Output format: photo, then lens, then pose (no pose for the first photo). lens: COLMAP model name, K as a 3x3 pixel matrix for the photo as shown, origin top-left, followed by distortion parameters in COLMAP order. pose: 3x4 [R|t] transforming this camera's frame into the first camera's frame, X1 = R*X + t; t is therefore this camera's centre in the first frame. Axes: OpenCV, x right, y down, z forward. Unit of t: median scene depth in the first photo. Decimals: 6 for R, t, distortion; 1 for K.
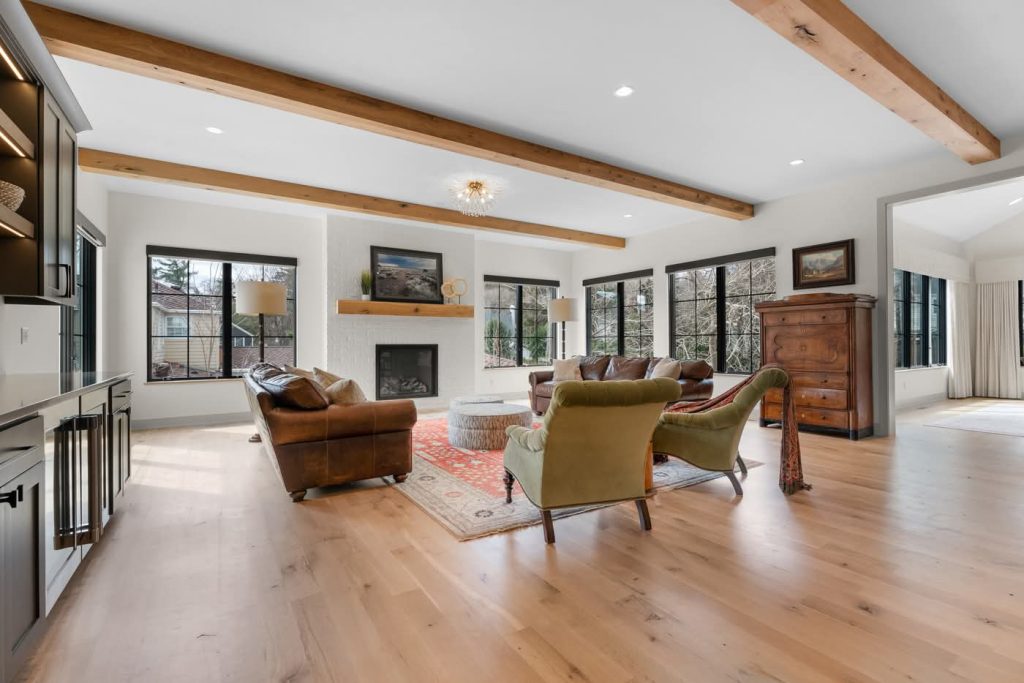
lens RADIAL K [[455.4, 0, 503.4], [0, 455.4, 343.2], [0, 0, 1]] dist [0.004588, 0.000211]
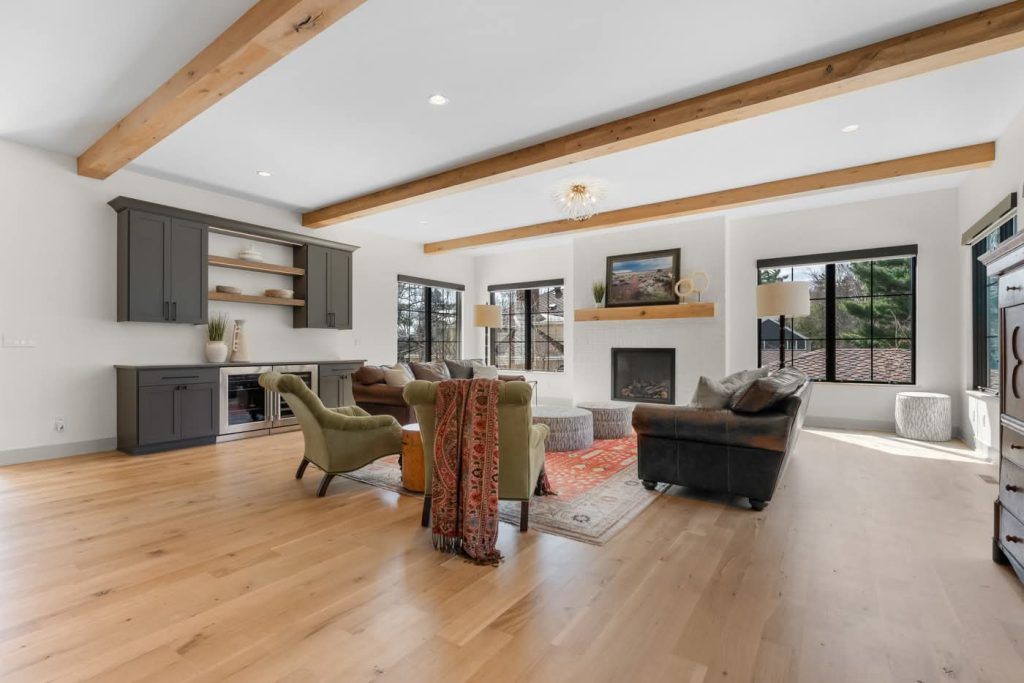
lens RADIAL K [[455.4, 0, 508.4], [0, 455.4, 341.3], [0, 0, 1]] dist [0.004588, 0.000211]
pose [[0.384706, -0.005923, -0.923020, 0.595046], [-0.008412, 0.999915, -0.009923, -0.000001], [0.923001, 0.011581, 0.384623, 0.353610]]
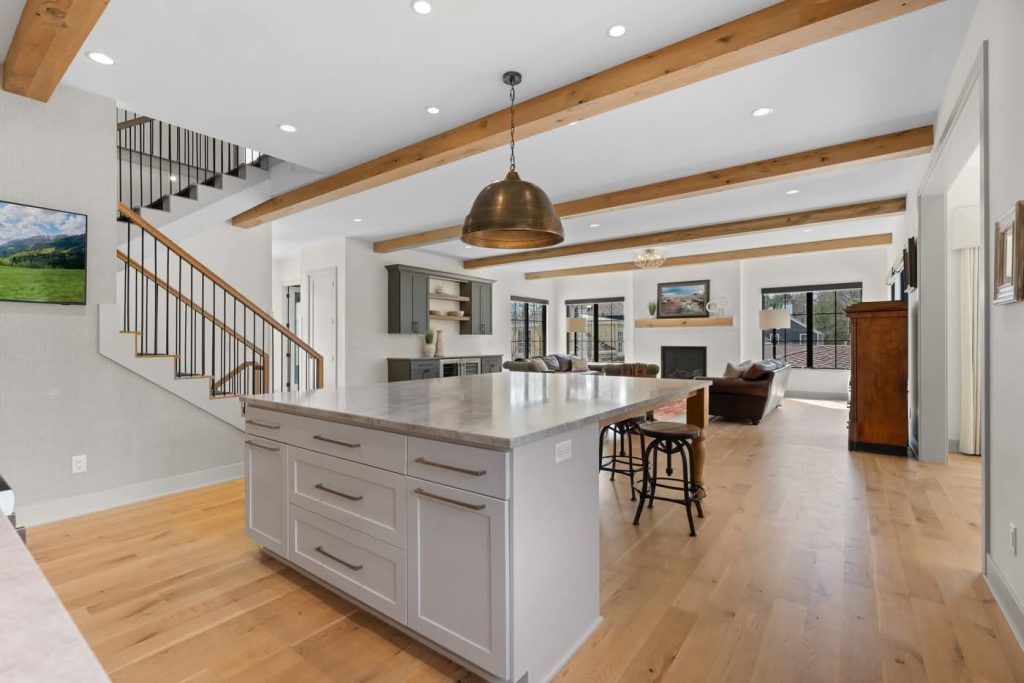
lens RADIAL K [[455.4, 0, 507.9], [0, 455.4, 338.7], [0, 0, 1]] dist [0.004588, 0.000211]
pose [[0.357906, -0.001788, -0.933756, 0.955083], [-0.005482, 0.999977, -0.004016, -0.013675], [0.933742, 0.006556, 0.357888, -0.044396]]
